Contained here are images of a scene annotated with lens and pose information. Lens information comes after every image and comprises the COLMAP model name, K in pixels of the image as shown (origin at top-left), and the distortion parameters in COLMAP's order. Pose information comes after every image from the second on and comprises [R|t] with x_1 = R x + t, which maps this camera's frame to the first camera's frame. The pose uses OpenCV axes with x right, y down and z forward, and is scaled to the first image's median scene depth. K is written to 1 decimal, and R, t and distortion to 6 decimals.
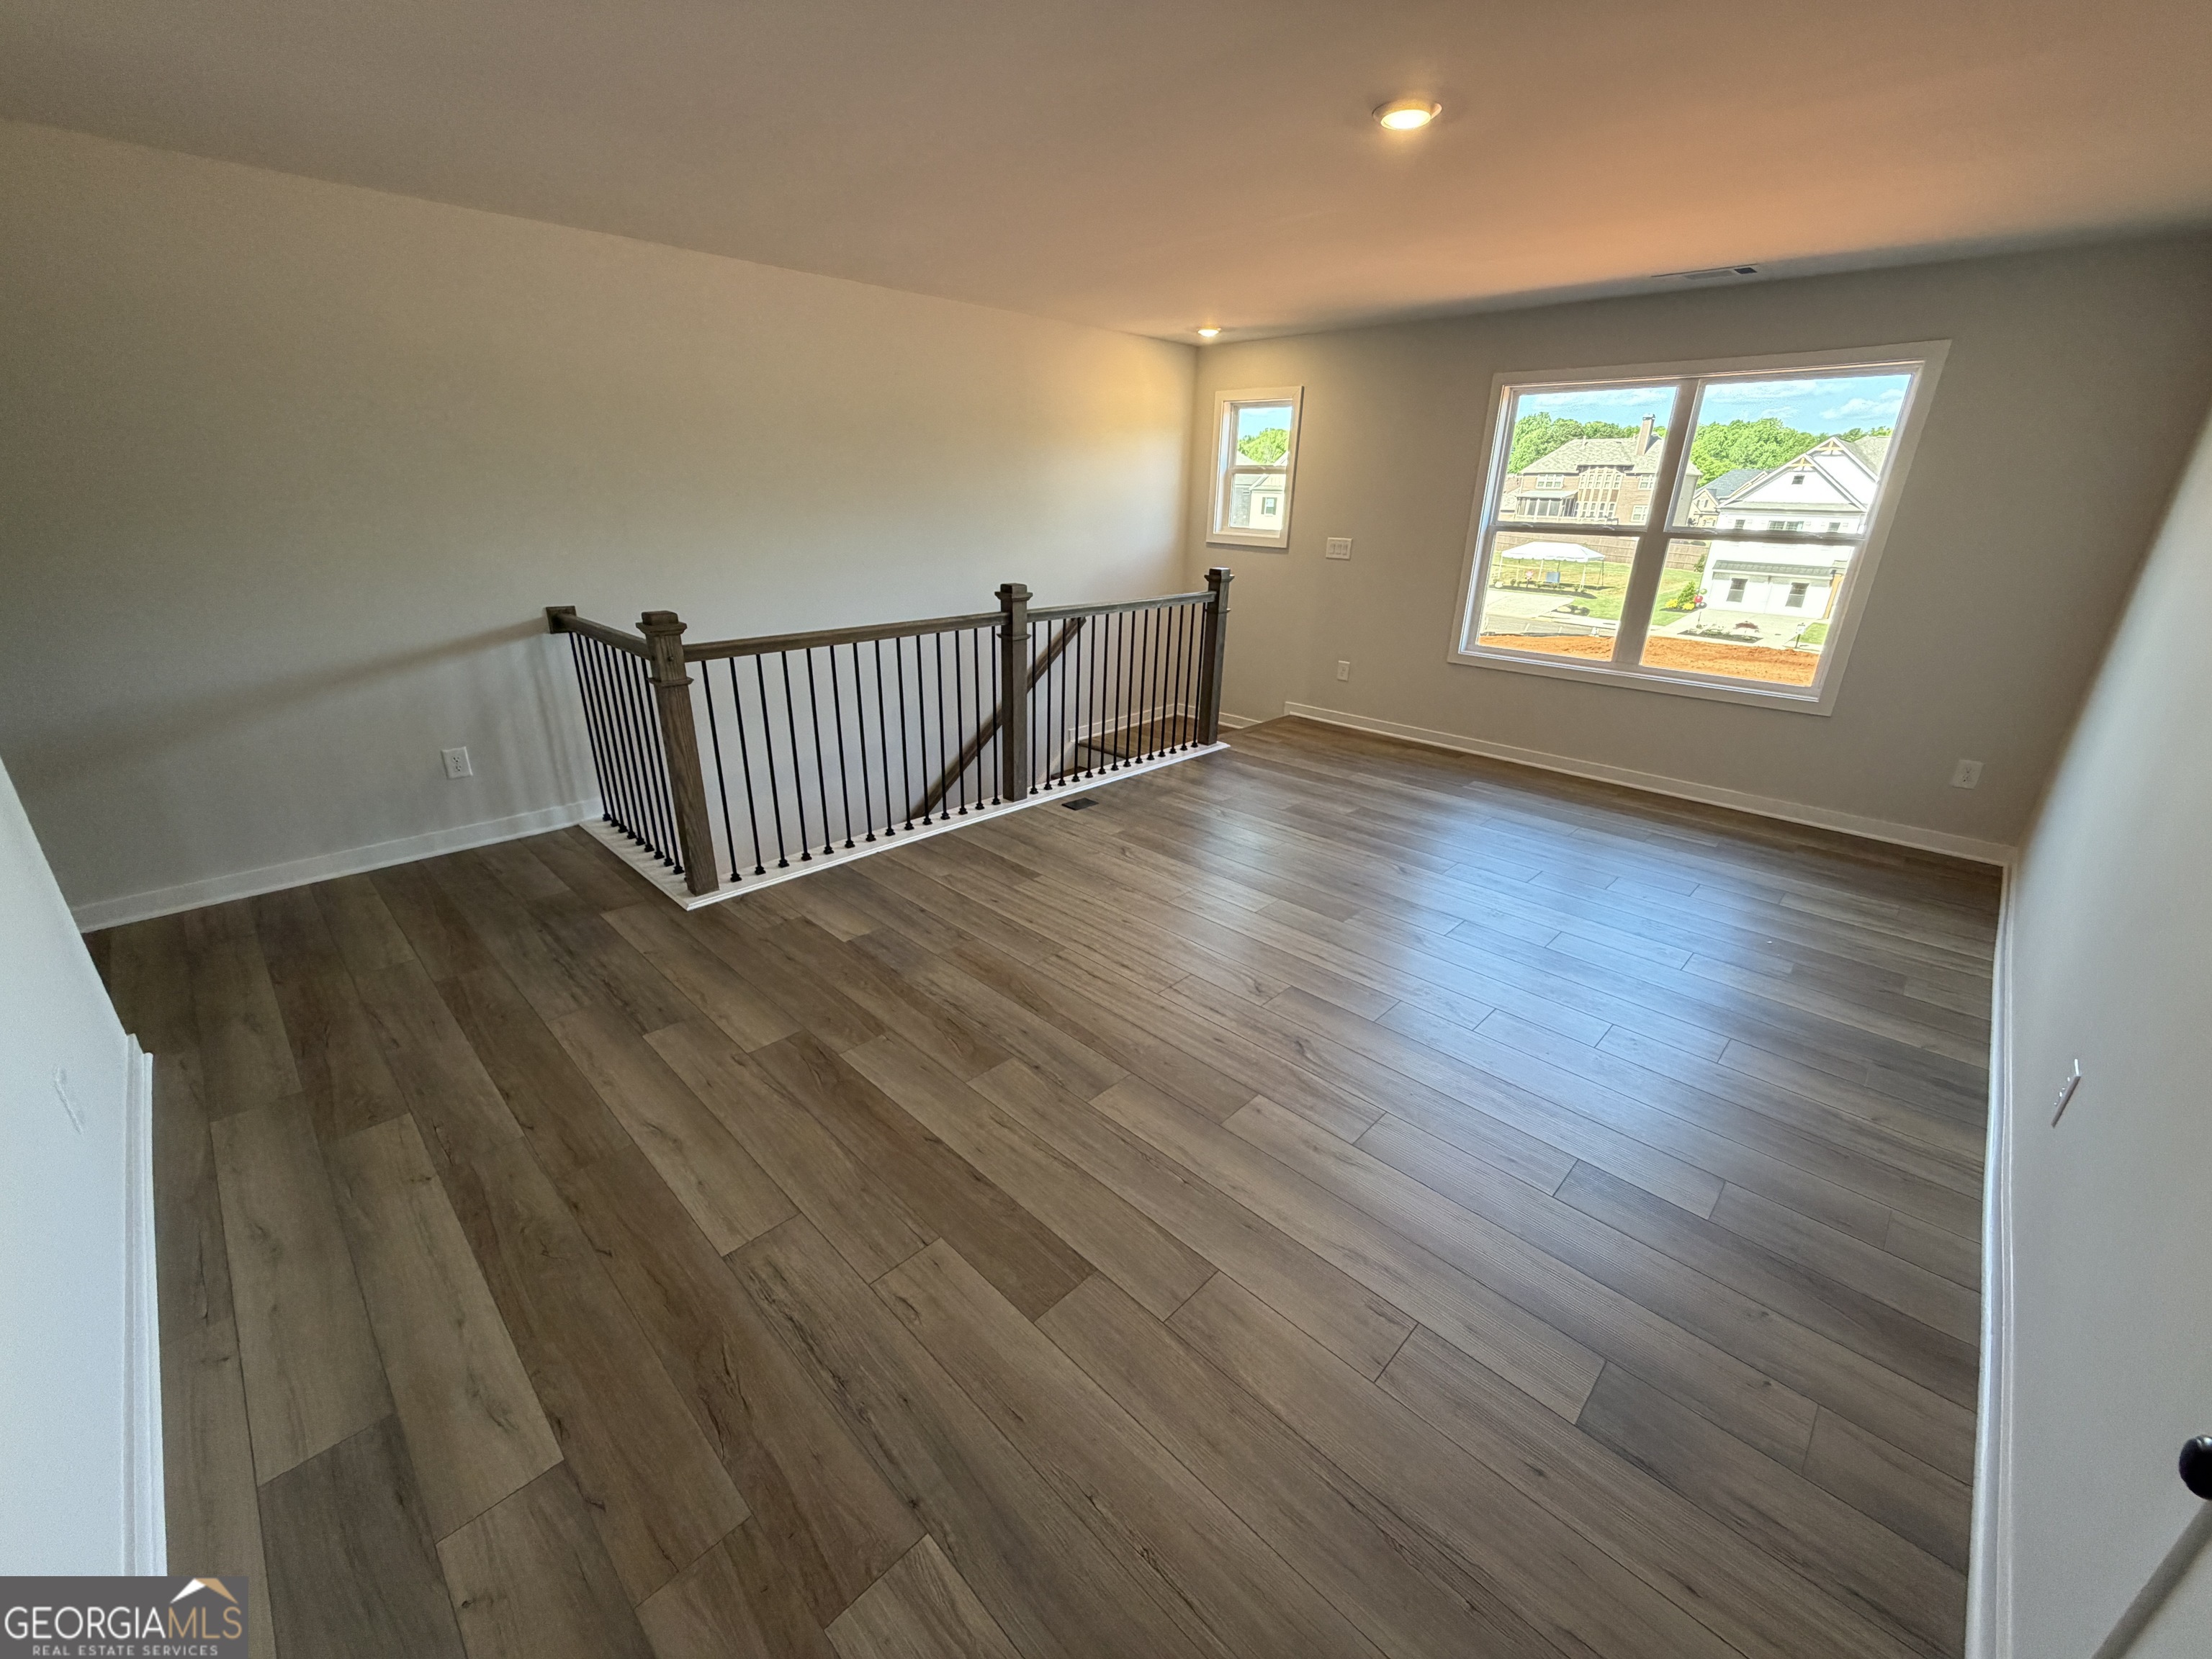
lens RADIAL K [[884.2, 0, 1102.1], [0, 884.2, 832.0], [0, 0, 1]] dist [0.001198, -0.000252]
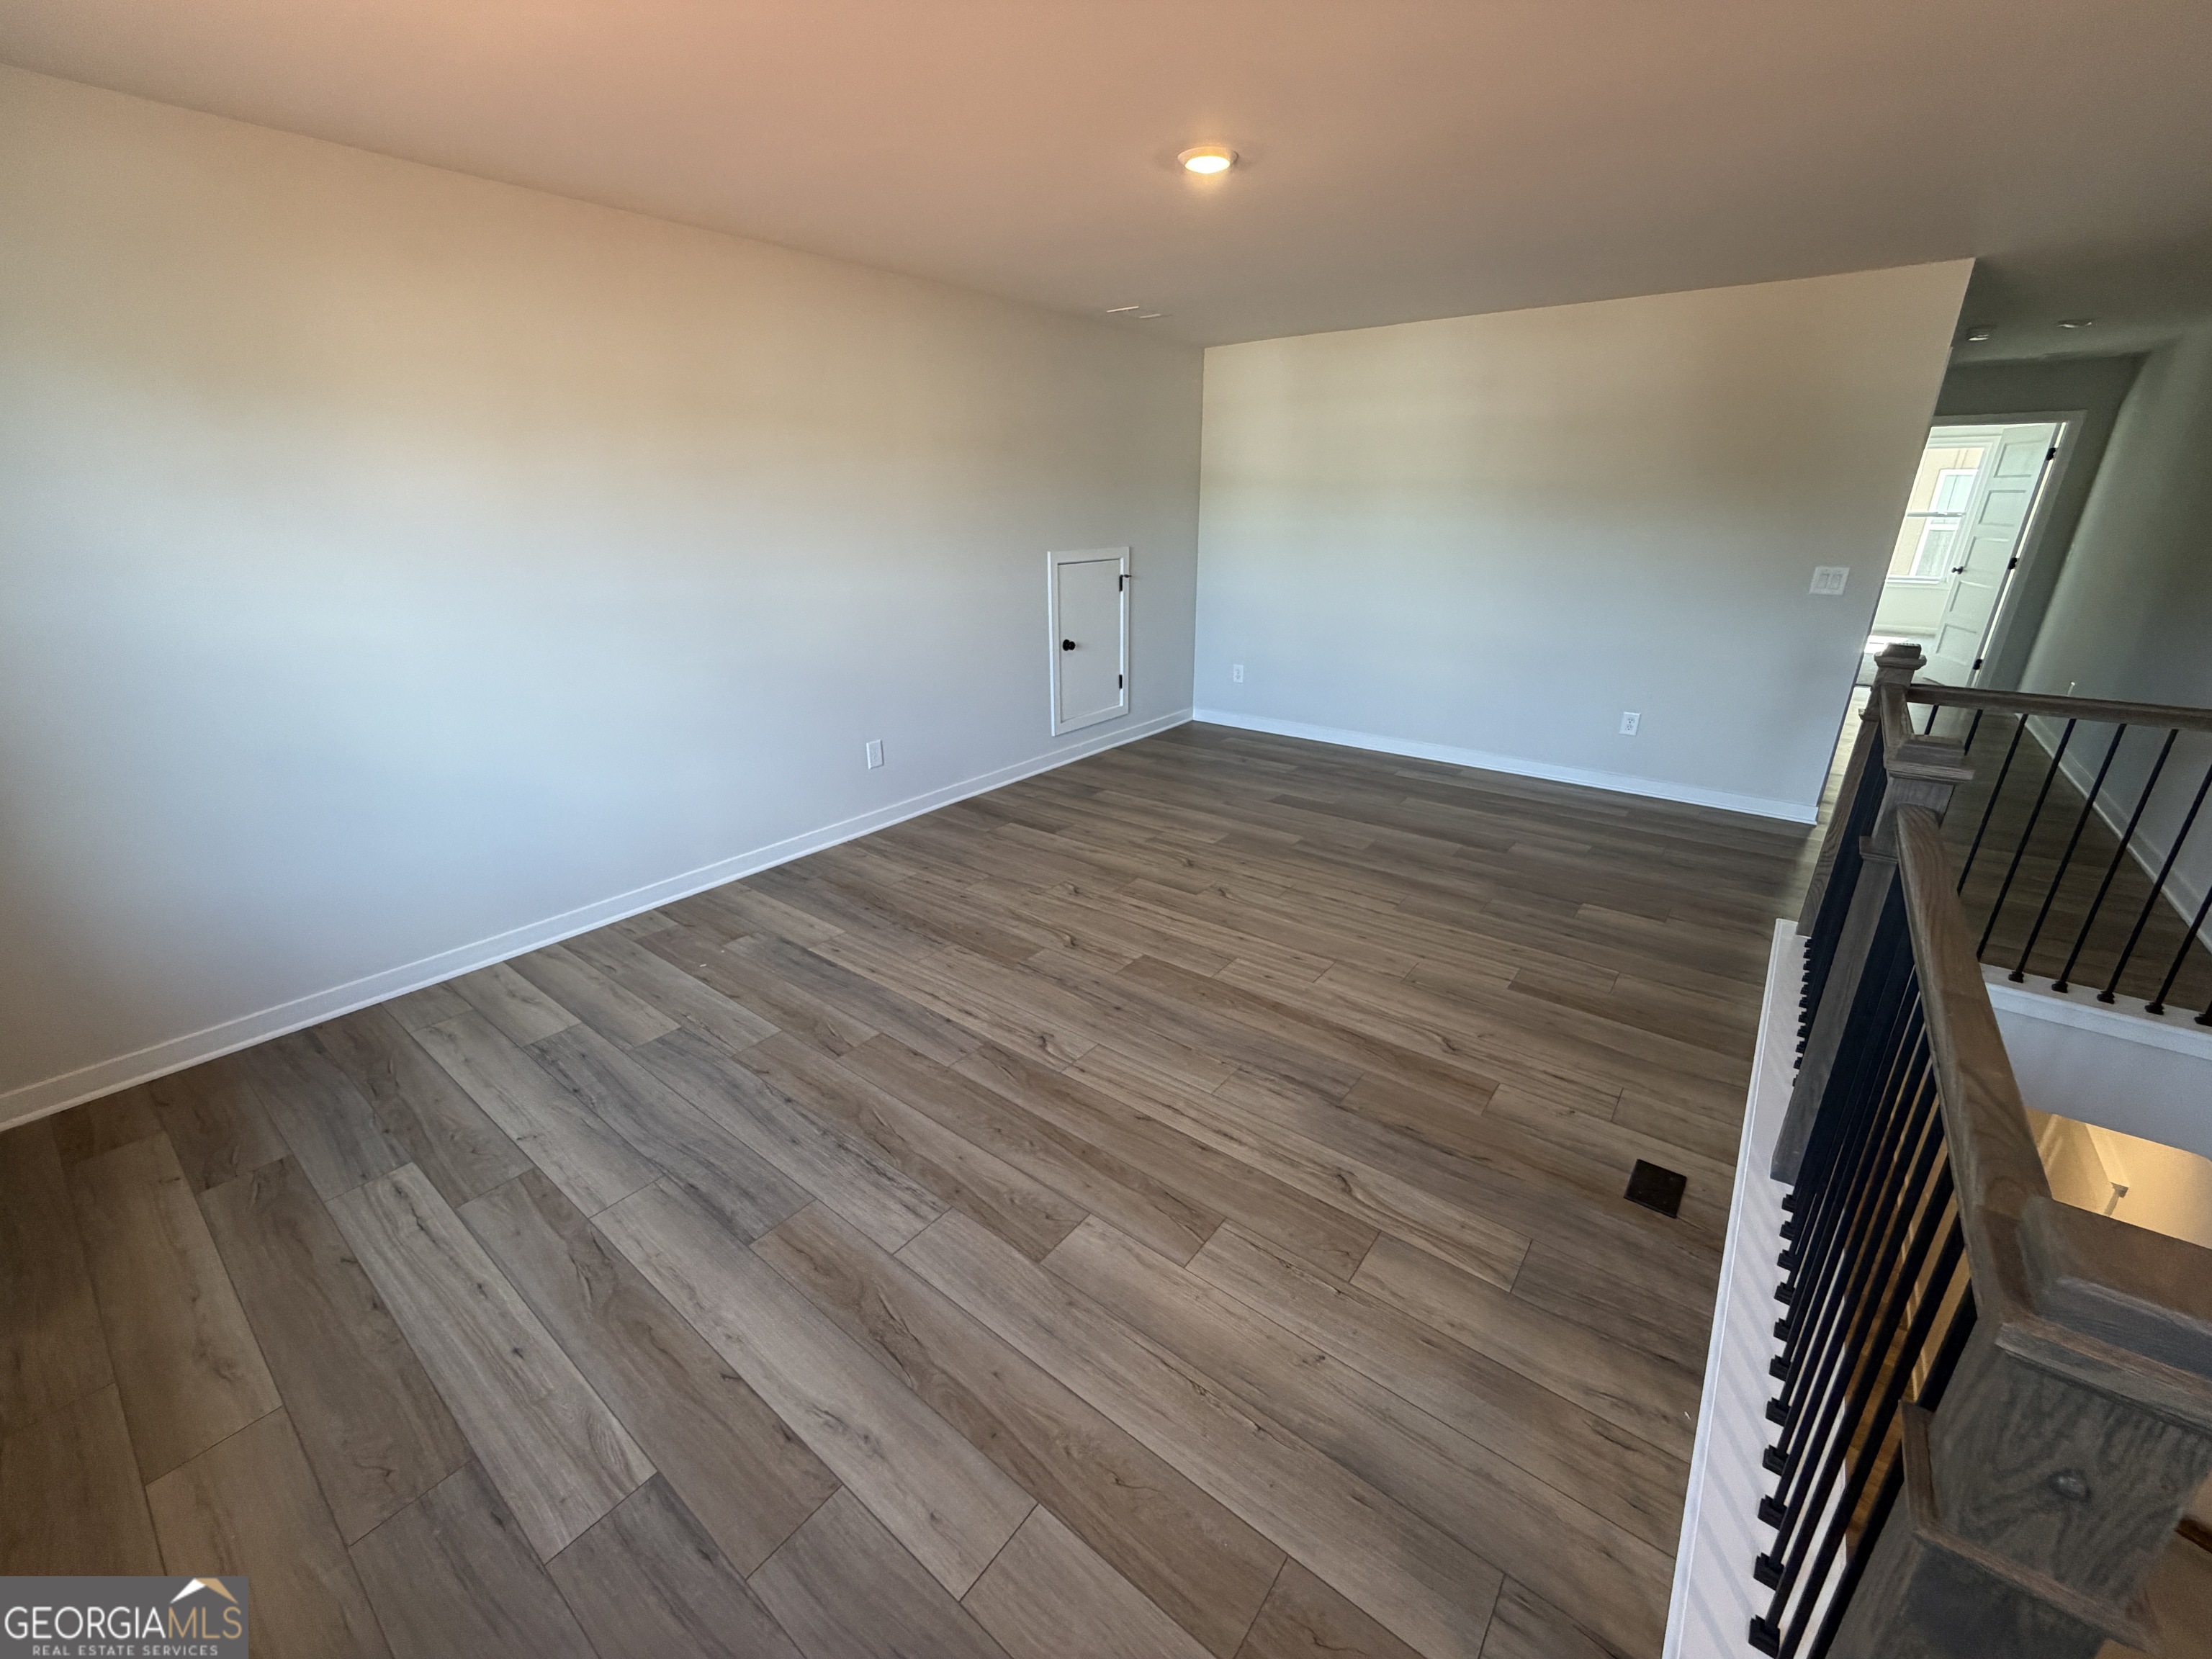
lens RADIAL K [[884.2, 0, 1101.9], [0, 884.2, 827.2], [0, 0, 1]] dist [0.001198, -0.000252]
pose [[-0.993837, 0.027715, -0.107332, 0.375588], [-0.050147, 0.751101, 0.658280, -0.562977], [0.098861, 0.659605, -0.745082, 1.456730]]
